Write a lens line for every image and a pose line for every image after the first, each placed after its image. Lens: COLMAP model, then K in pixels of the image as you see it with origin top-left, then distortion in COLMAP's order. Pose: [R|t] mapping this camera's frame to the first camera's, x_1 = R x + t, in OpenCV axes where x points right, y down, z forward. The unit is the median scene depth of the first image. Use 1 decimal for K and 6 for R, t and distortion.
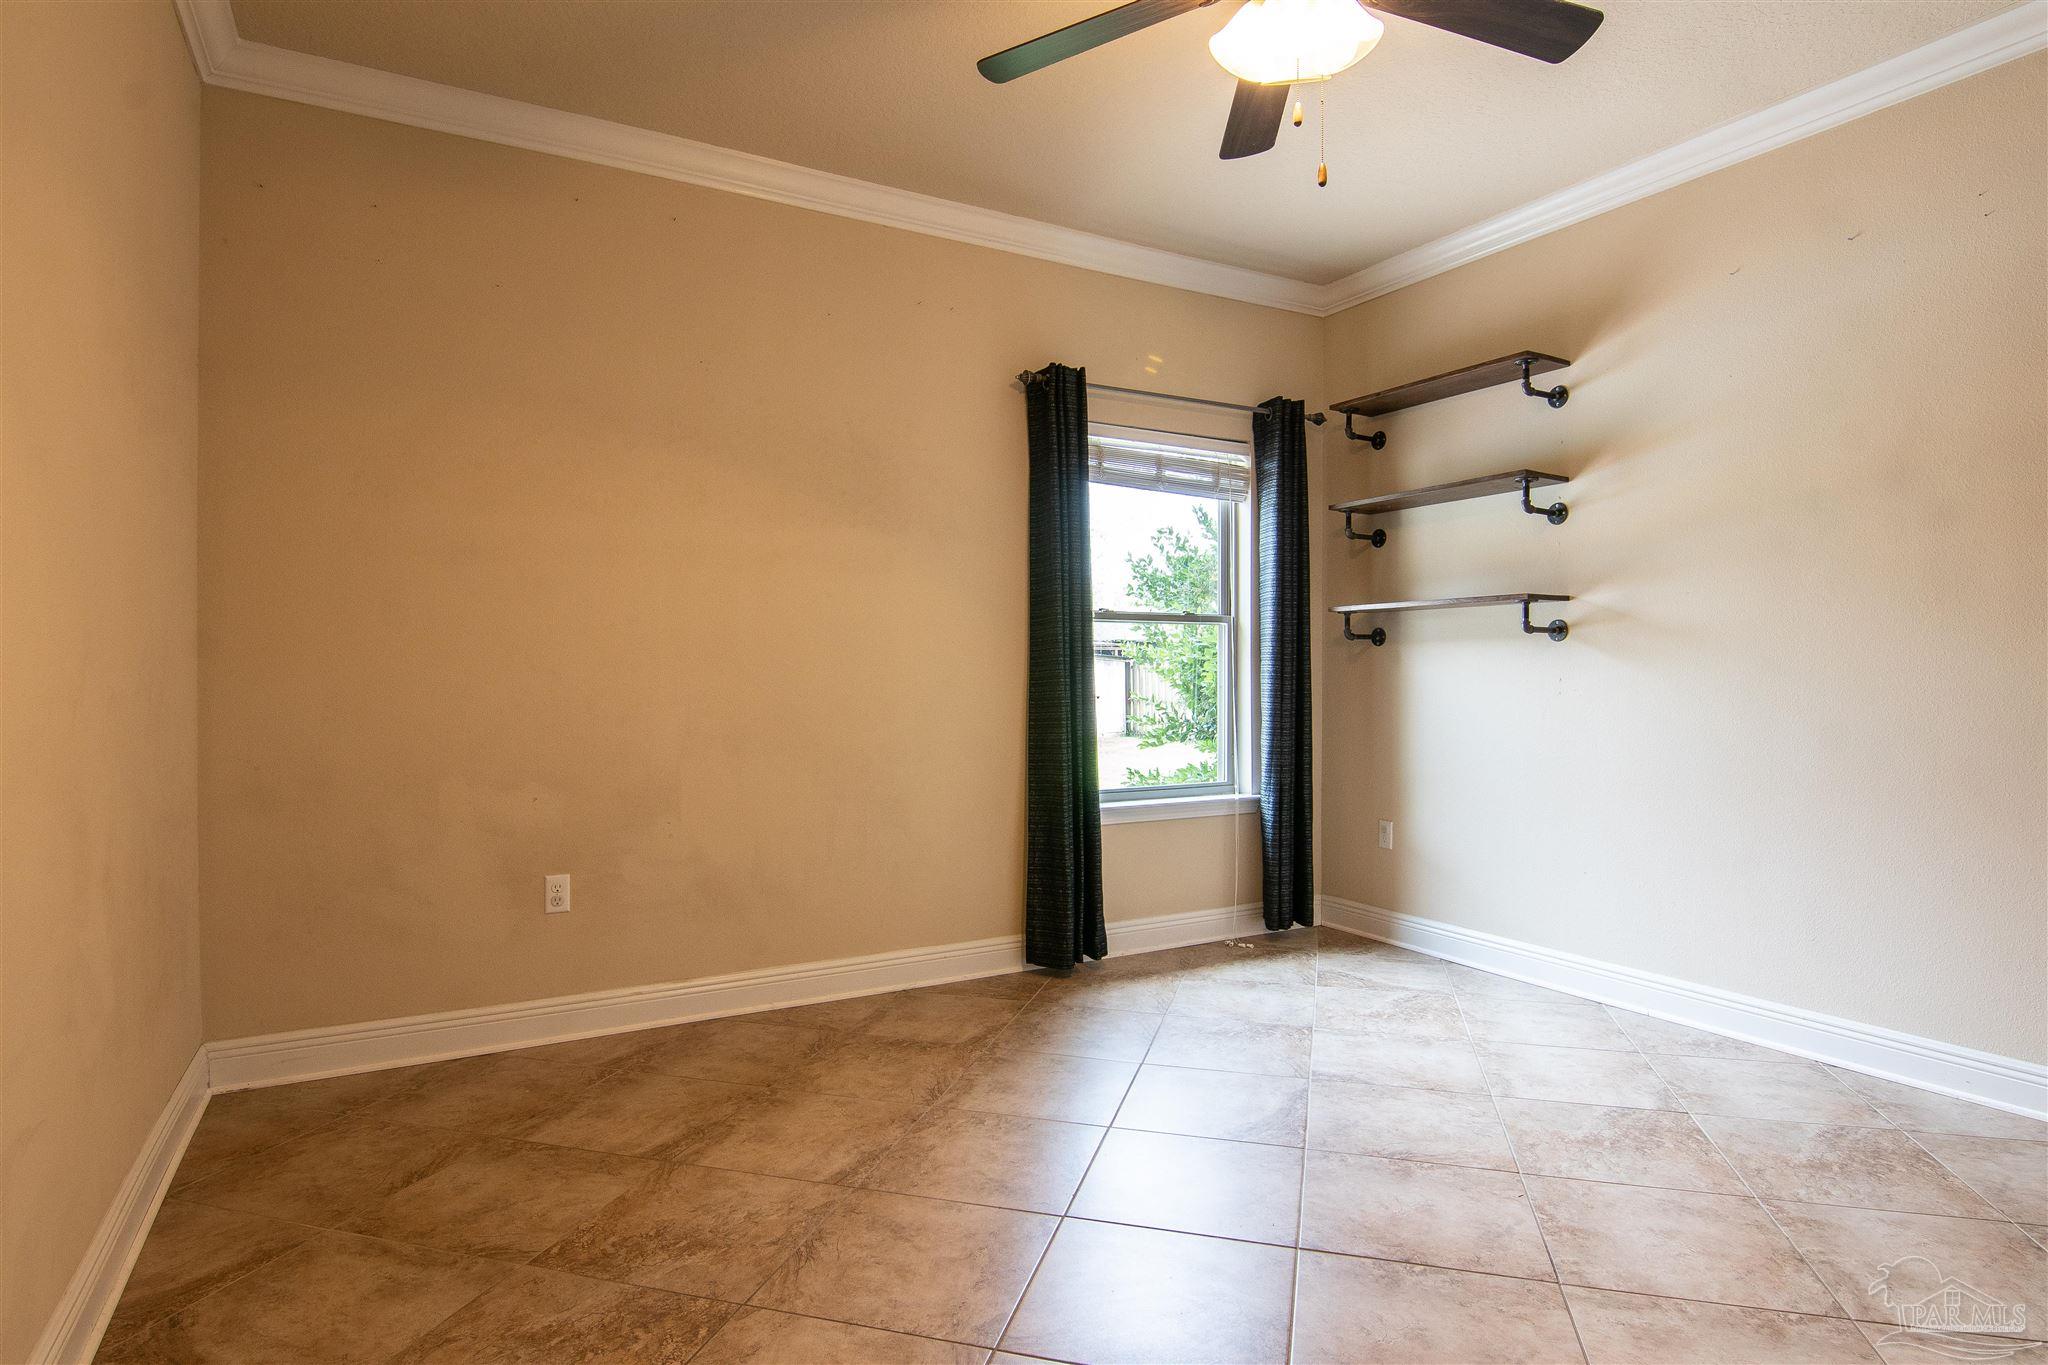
lens RADIAL K [[1117.1, 0, 1015.9], [0, 1117.1, 704.0], [0, 0, 1]] dist [0.000464, -0.015308]
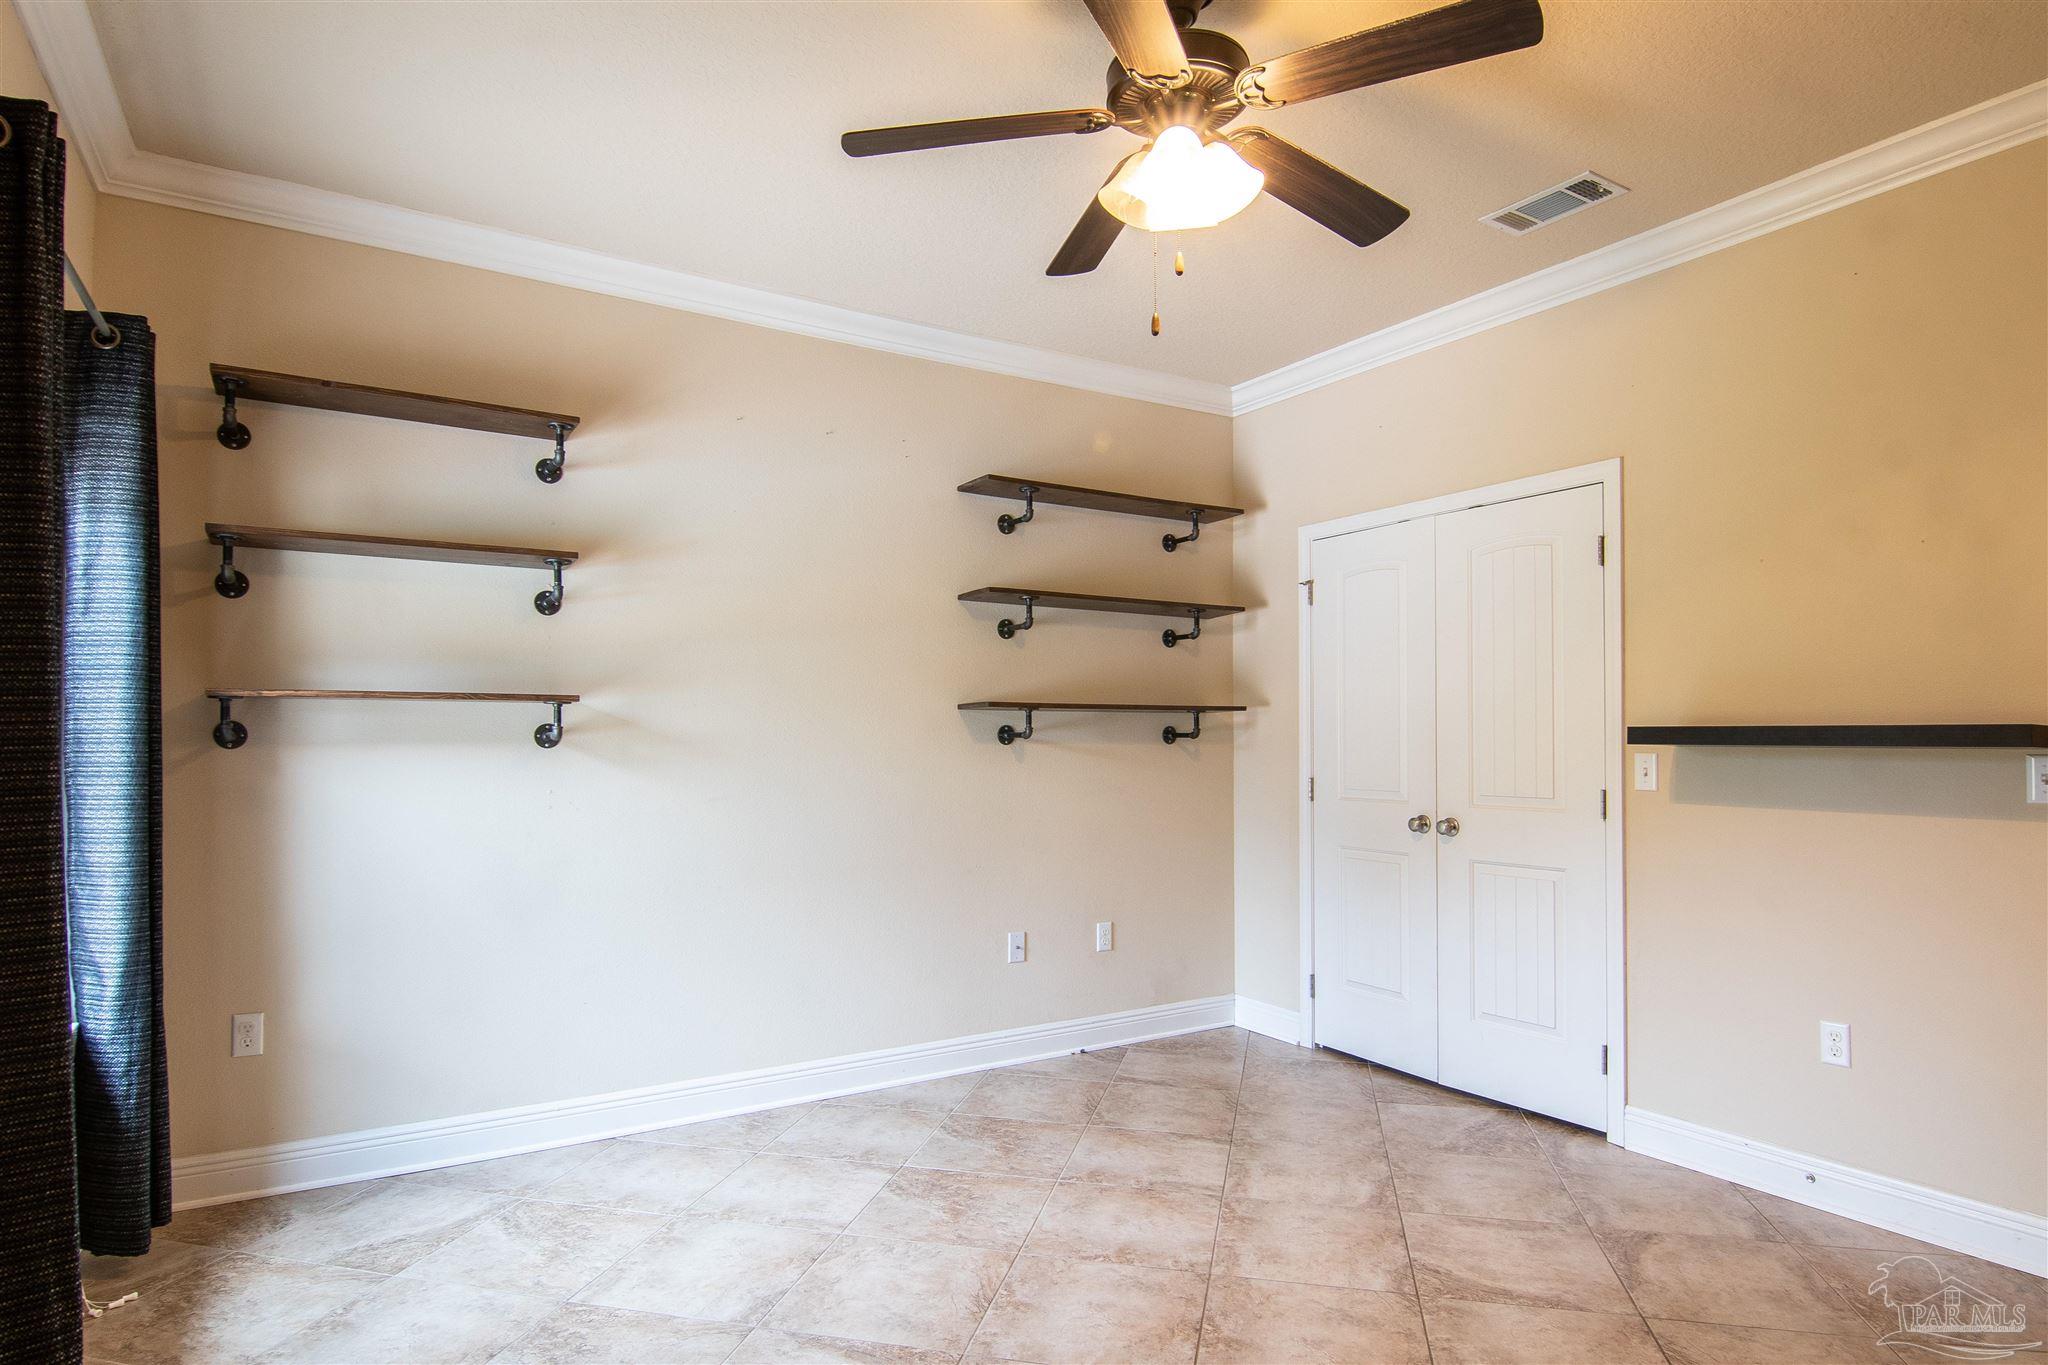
lens RADIAL K [[1149.7, 0, 1029.1], [0, 1149.7, 730.7], [0, 0, 1]] dist [-0.000207, -0.017084]
pose [[-0.068987, 0.005940, 0.997600, -0.502029], [0.024637, 0.999687, -0.004249, -0.064612], [-0.997313, 0.024285, -0.069112, 0.781942]]
